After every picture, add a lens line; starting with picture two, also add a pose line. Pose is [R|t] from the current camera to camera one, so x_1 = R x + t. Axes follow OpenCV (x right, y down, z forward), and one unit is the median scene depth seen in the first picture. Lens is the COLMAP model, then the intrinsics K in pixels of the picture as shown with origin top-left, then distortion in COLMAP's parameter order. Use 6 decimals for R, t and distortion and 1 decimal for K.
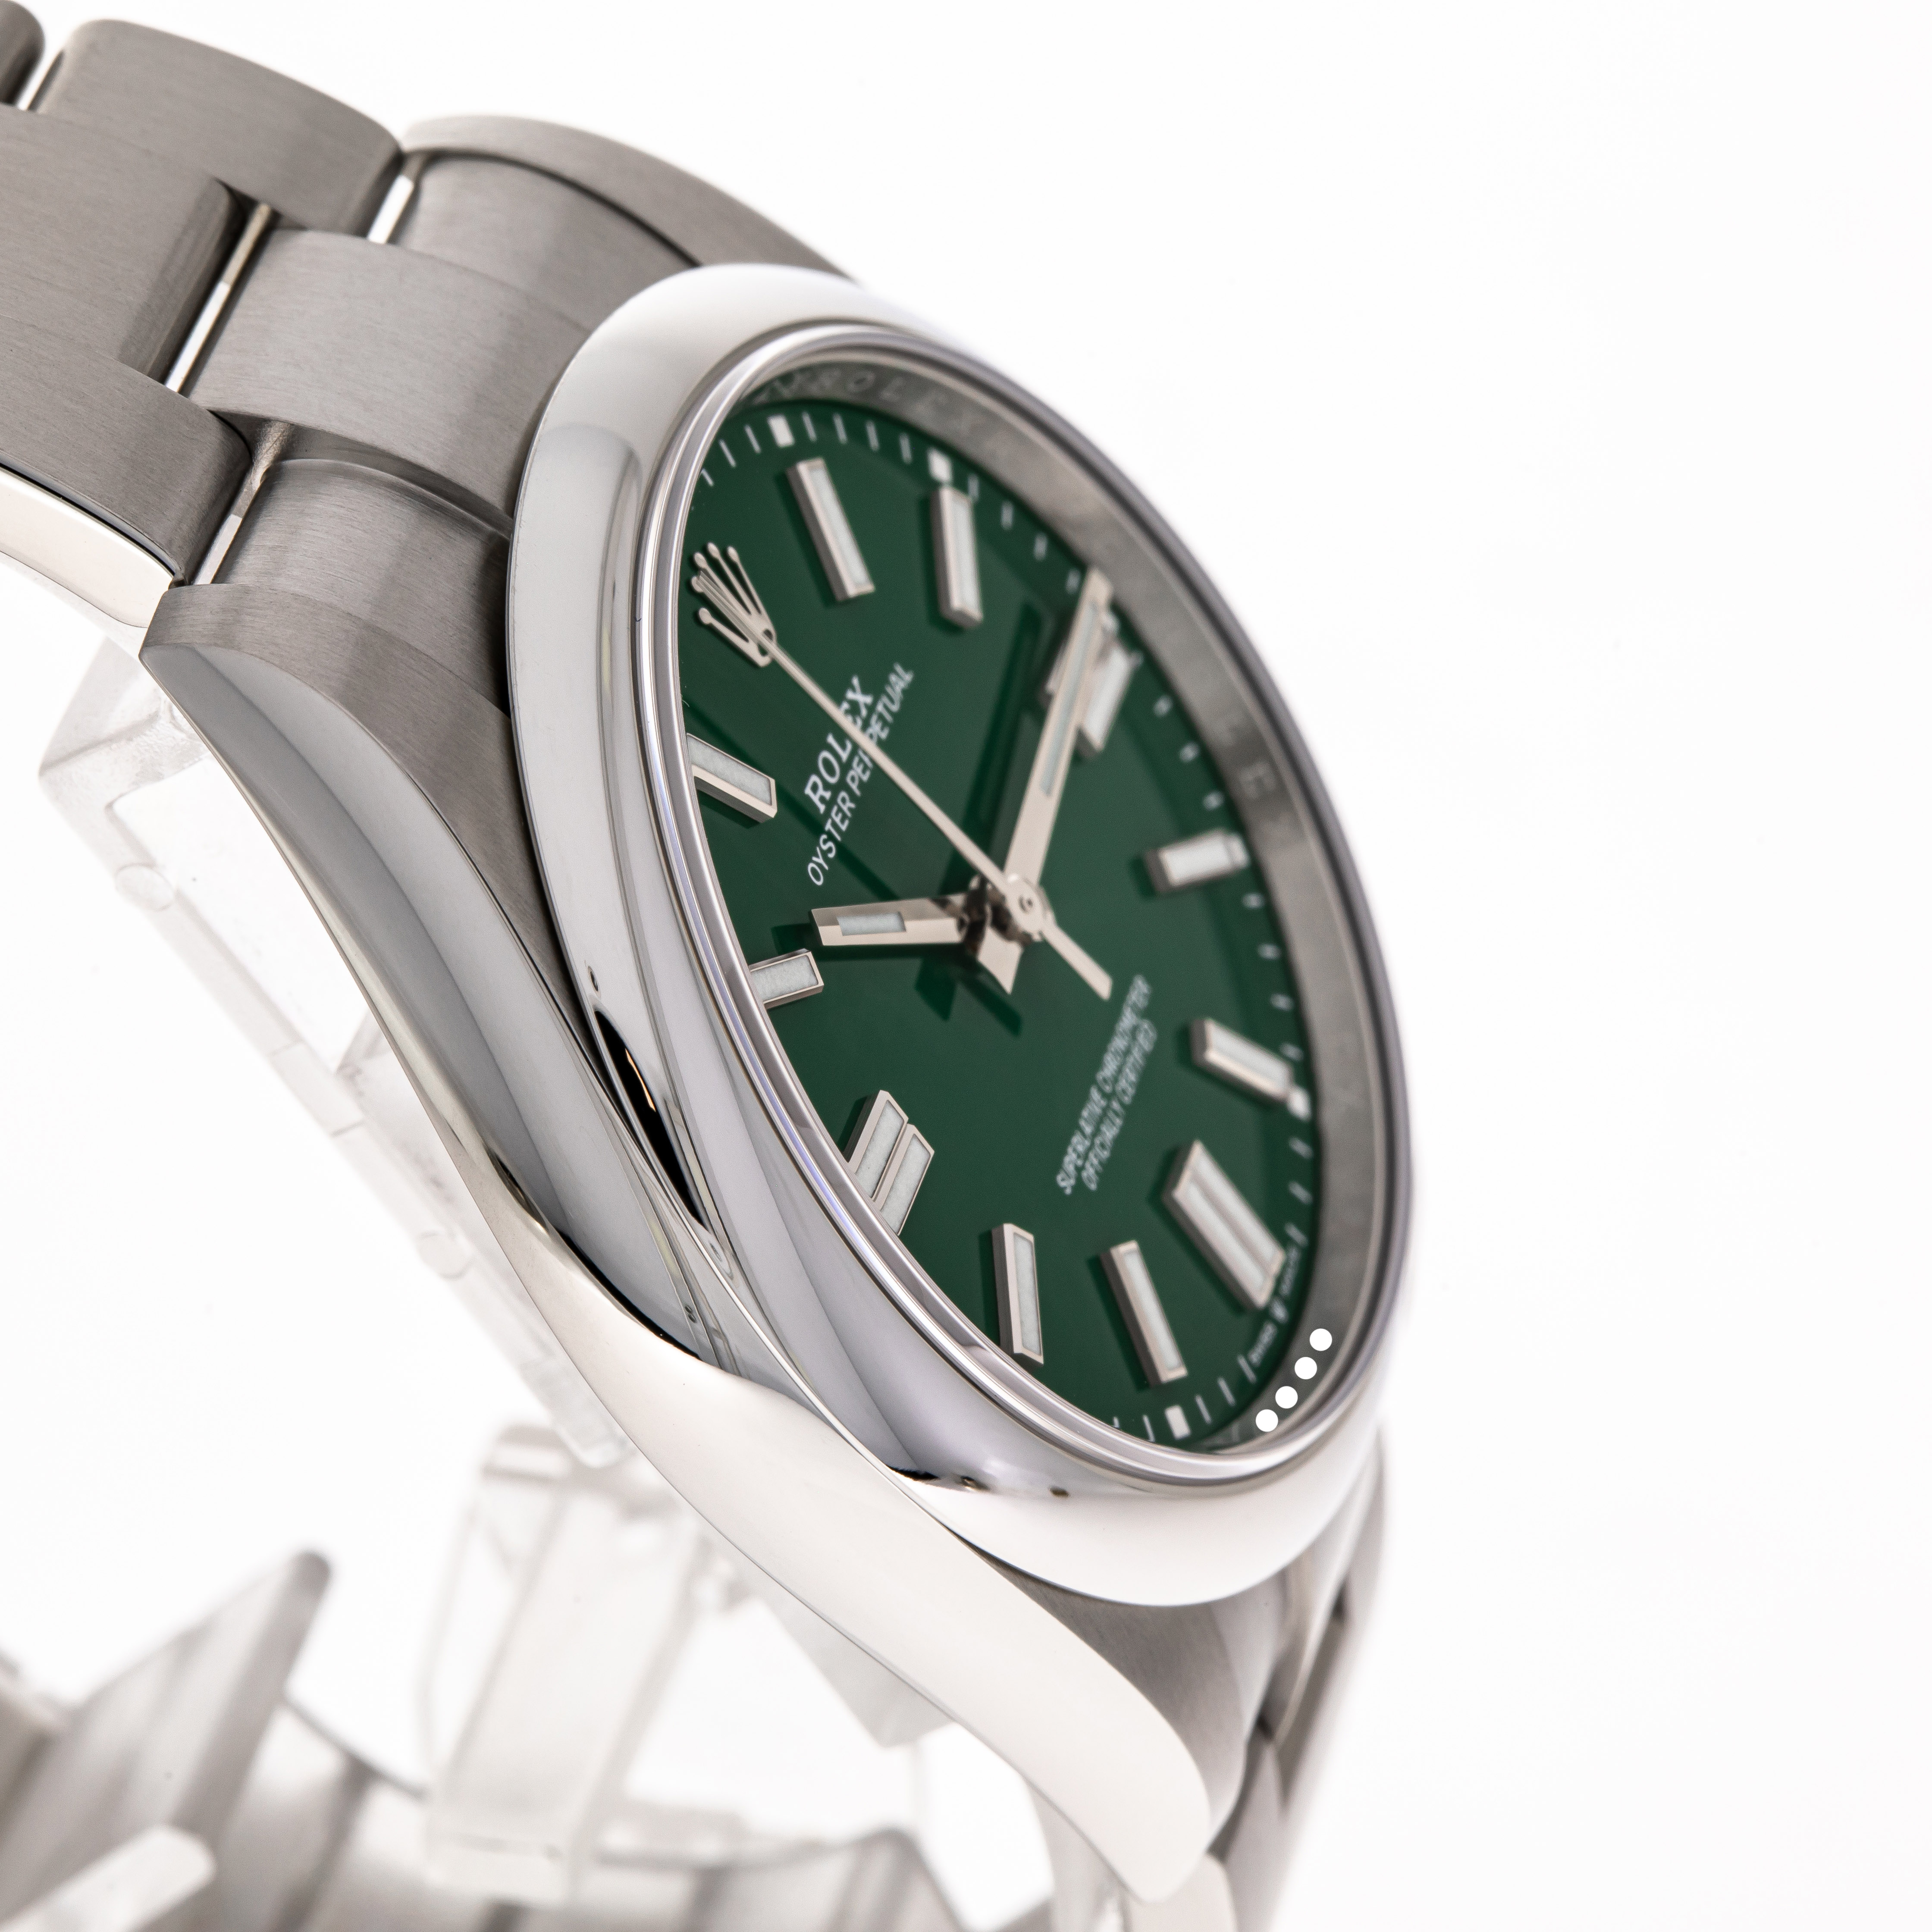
lens RADIAL K [[13155.0, 0, 921.0], [0, 13155.0, 906.1], [0, 0, 1]] dist [0.272806, 49.346756]
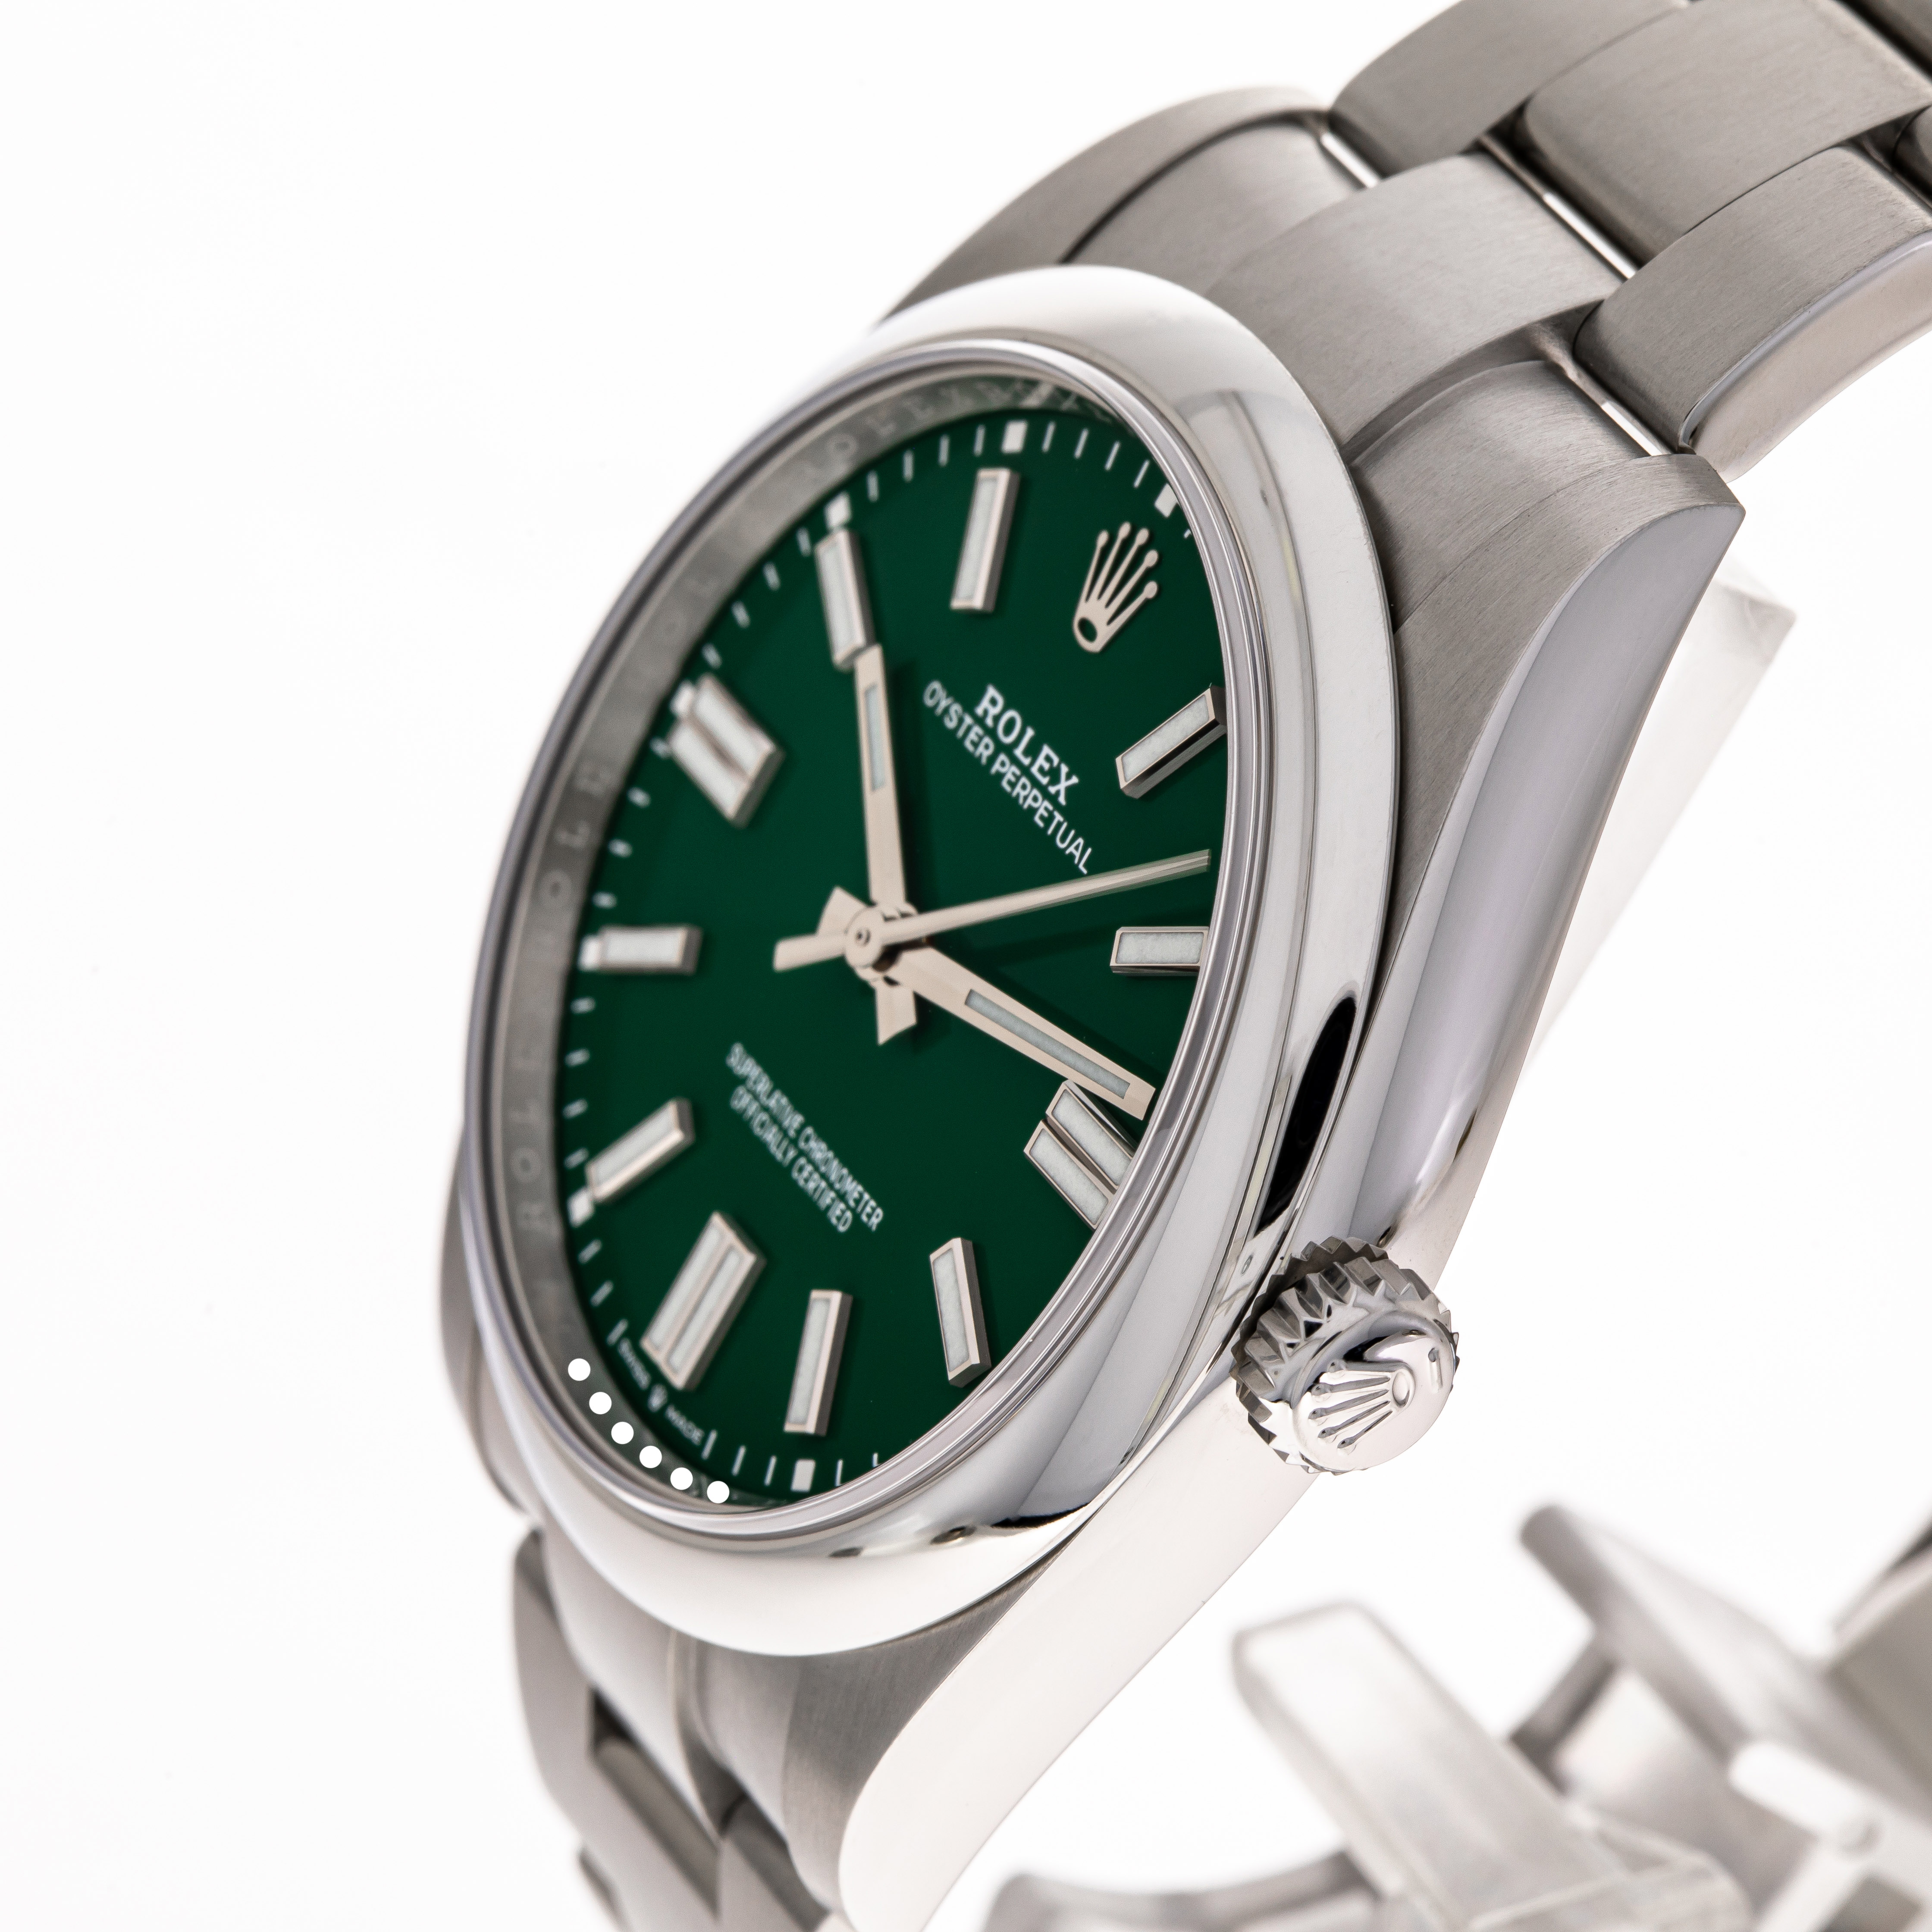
lens RADIAL K [[13155.0, 0, 921.0], [0, 13155.0, 906.1], [0, 0, 1]] dist [0.272806, 49.346756]
pose [[-0.764438, 0.403176, -0.503074, 0.505315], [-0.335522, 0.417525, 0.844451, -0.844633], [0.550509, 0.814323, -0.183898, 1.184318]]
